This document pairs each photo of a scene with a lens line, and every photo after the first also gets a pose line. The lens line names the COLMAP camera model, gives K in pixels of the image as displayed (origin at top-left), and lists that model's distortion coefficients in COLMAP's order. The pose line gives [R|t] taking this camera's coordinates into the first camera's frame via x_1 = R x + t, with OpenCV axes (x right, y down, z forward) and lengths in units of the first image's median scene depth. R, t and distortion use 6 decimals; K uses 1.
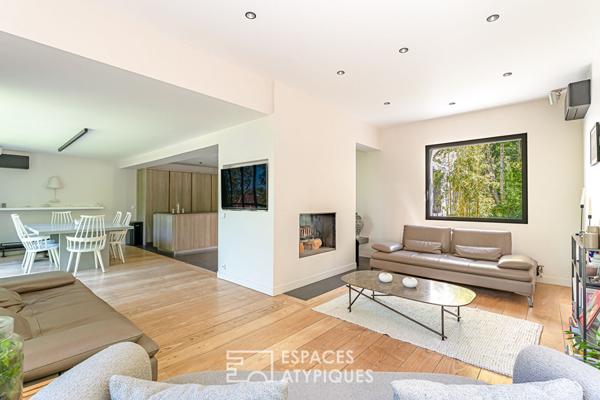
lens RADIAL K [[276.3, 0, 300.0], [0, 276.3, 200.0], [0, 0, 1]] dist [-0.000224, -0.000015]
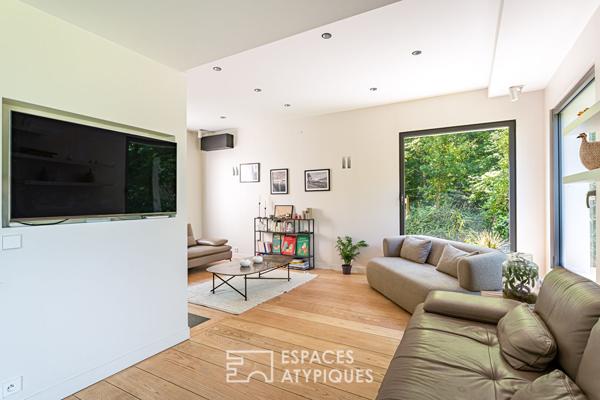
lens RADIAL K [[276.3, 0, 300.0], [0, 276.3, 200.0], [0, 0, 1]] dist [-0.000224, -0.000015]
pose [[-0.167237, 0.004767, 0.985905, -0.948144], [0.000715, 0.999989, -0.004714, 0.005326], [-0.985917, -0.000084, -0.167238, 0.962661]]
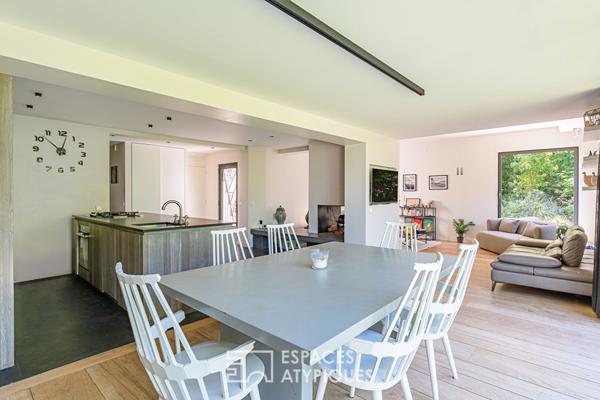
lens RADIAL K [[306.5, 0, 300.0], [0, 306.5, 200.0], [0, 0, 1]] dist [-0.016742, -0.000382]
pose [[0.020238, -0.021201, 0.999570, -2.191672], [-0.003518, 0.999767, 0.021277, -0.014920], [-0.999789, -0.003947, 0.020159, 1.817723]]
